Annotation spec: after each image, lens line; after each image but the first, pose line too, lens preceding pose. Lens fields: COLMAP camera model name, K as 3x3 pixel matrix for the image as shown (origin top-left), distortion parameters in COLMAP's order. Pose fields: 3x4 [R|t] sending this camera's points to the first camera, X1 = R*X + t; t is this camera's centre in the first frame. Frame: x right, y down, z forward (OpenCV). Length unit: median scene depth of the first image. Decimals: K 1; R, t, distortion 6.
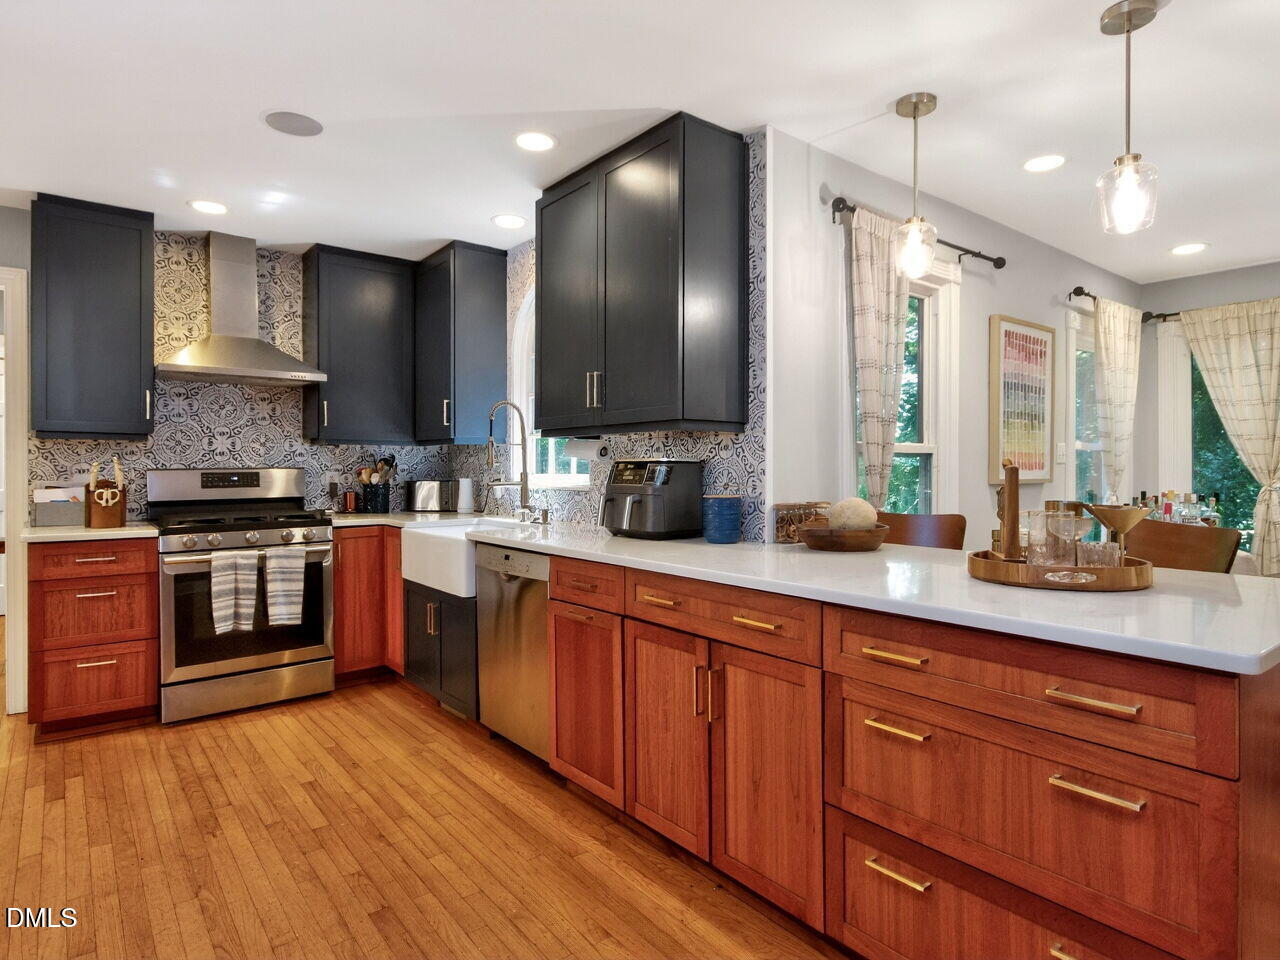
lens RADIAL K [[725.0, 0, 642.6], [0, 725.0, 471.1], [0, 0, 1]] dist [0.007763, 0.000431]
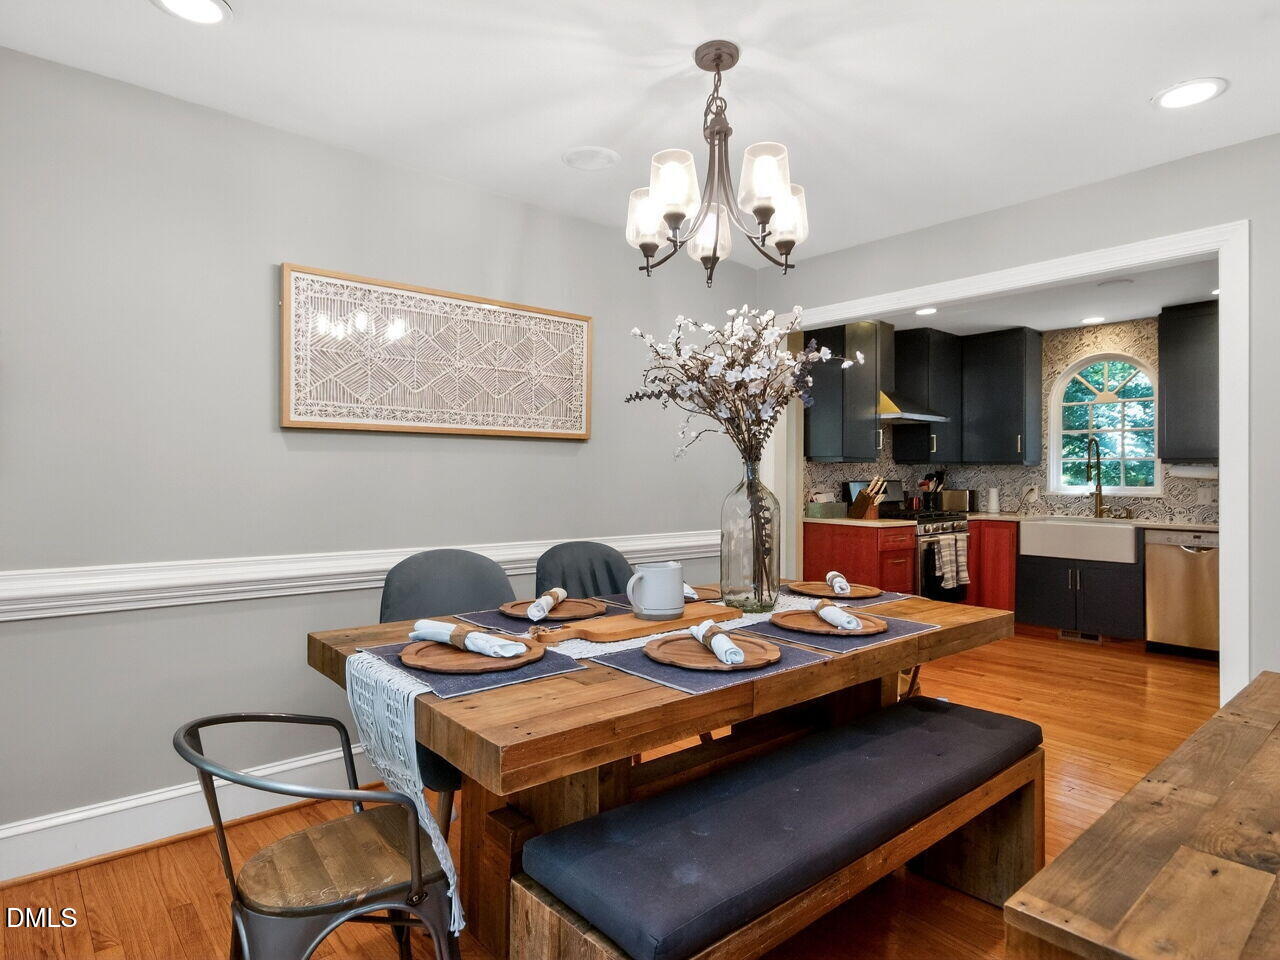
lens RADIAL K [[725.0, 0, 639.1], [0, 725.0, 475.8], [0, 0, 1]] dist [0.007763, 0.000431]
pose [[0.999343, 0.006182, 0.035700, -1.372667], [-0.005909, 0.999952, -0.007756, -0.000057], [-0.035747, 0.007540, 0.999332, -0.558510]]
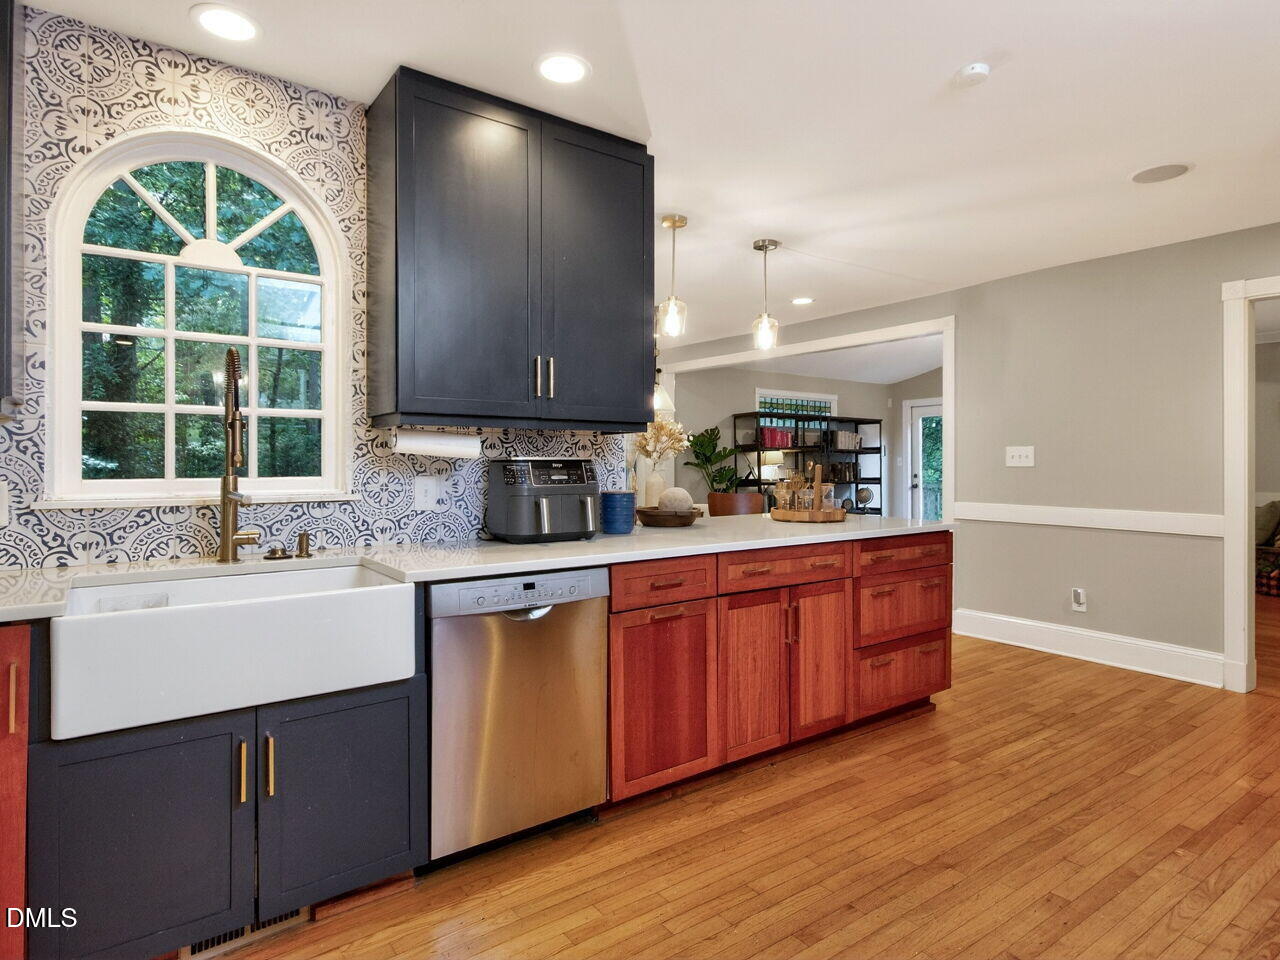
lens RADIAL K [[725.0, 0, 646.9], [0, 725.0, 468.4], [0, 0, 1]] dist [0.007763, 0.000431]
pose [[0.046605, -0.005877, 0.998896, -0.841431], [0.006993, 0.999960, 0.005557, -0.006008], [-0.998889, 0.006726, 0.046644, 0.759195]]
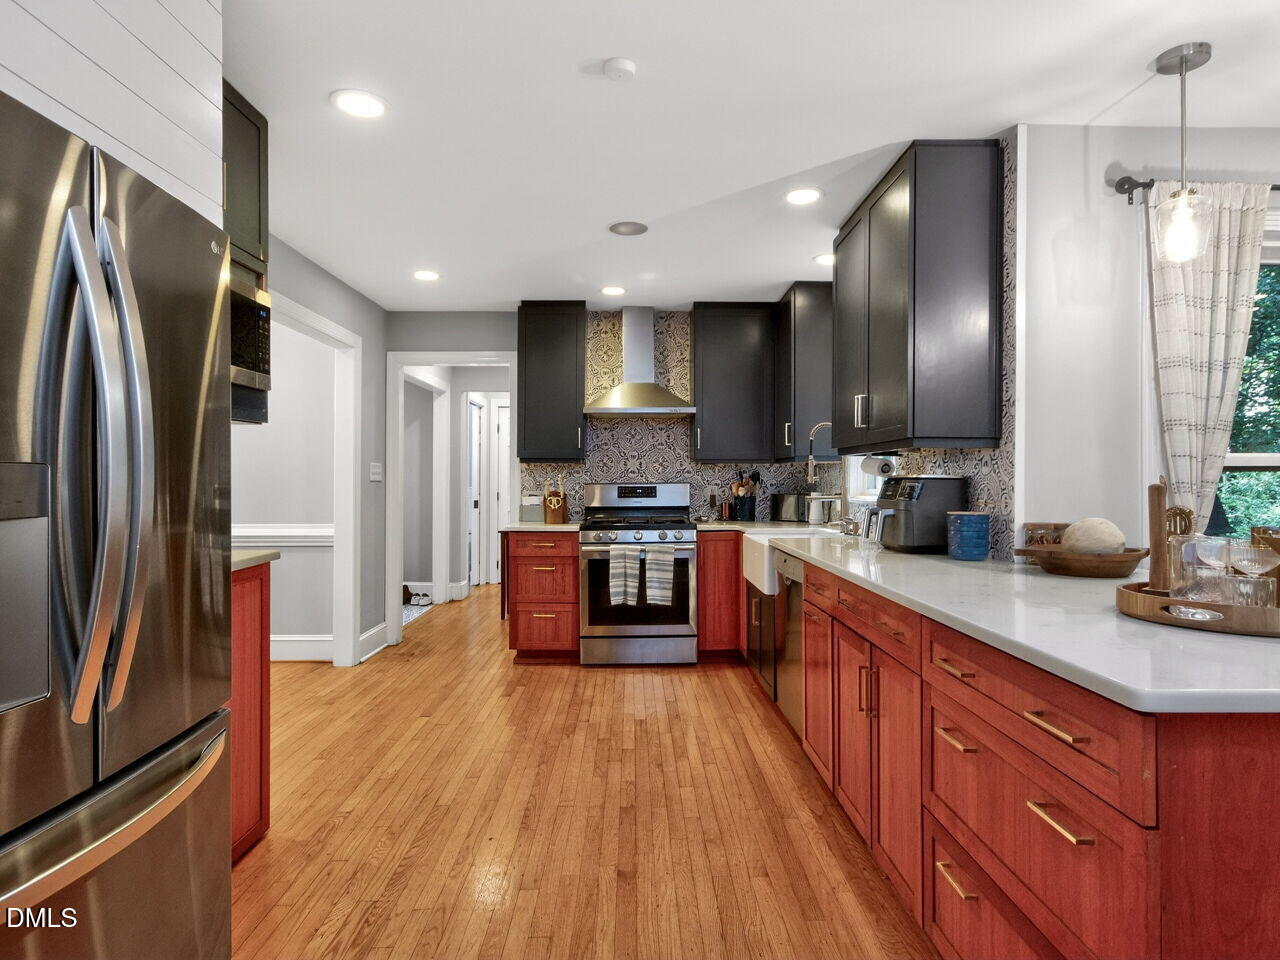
lens RADIAL K [[725.0, 0, 652.5], [0, 725.0, 485.2], [0, 0, 1]] dist [0.007763, 0.000431]
pose [[0.799841, 0.004951, -0.600191, 0.301998], [-0.005086, 0.999986, 0.001471, -0.002236], [0.600190, 0.001876, 0.799855, -0.040553]]
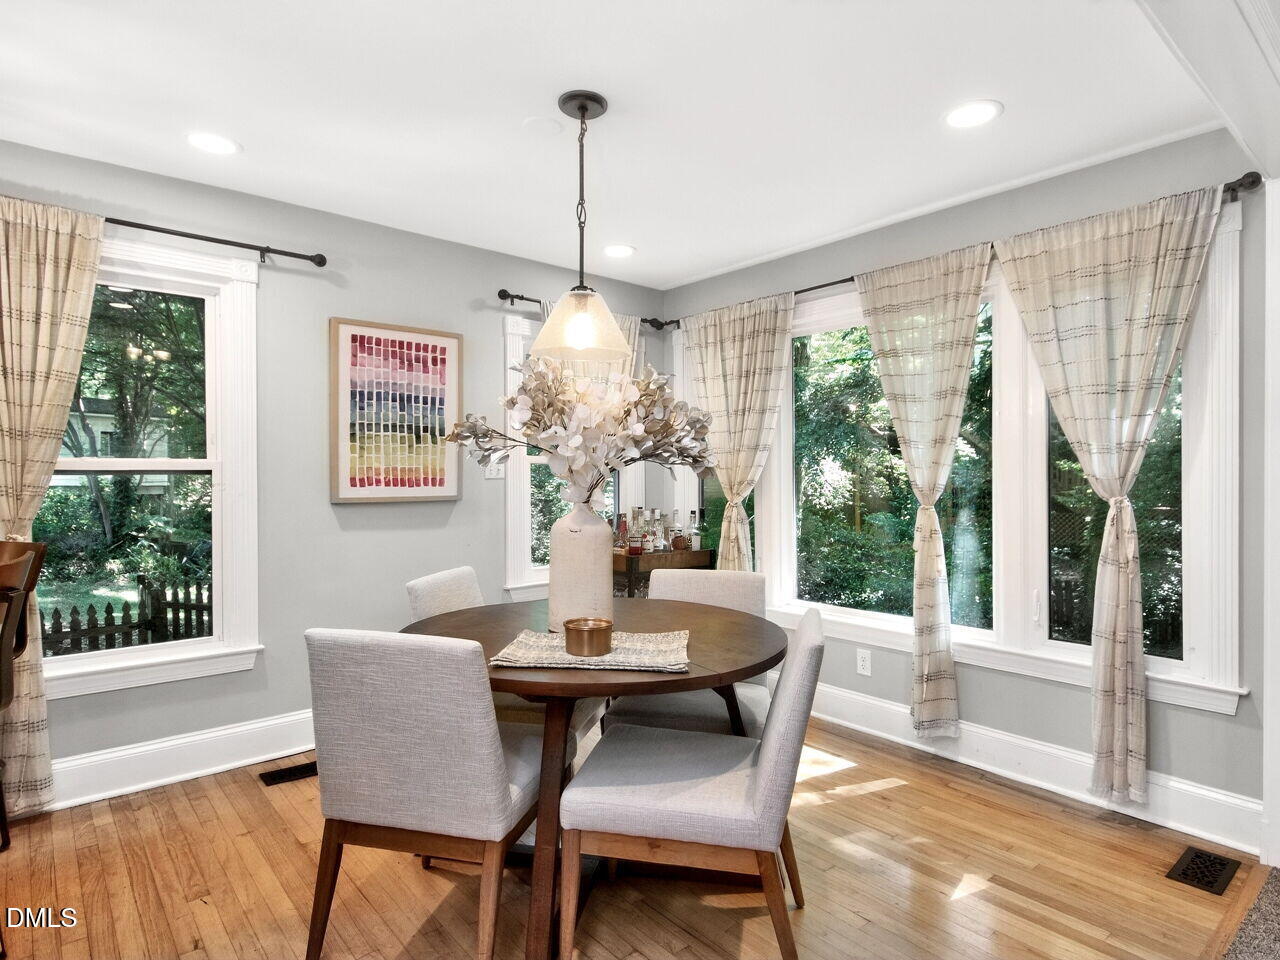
lens RADIAL K [[725.0, 0, 640.2], [0, 725.0, 479.0], [0, 0, 1]] dist [0.007763, 0.000431]
pose [[0.999499, -0.002854, 0.031519, 0.896166], [0.002928, 0.999993, -0.002299, -0.010210], [-0.031512, 0.002390, 0.999501, 0.081564]]
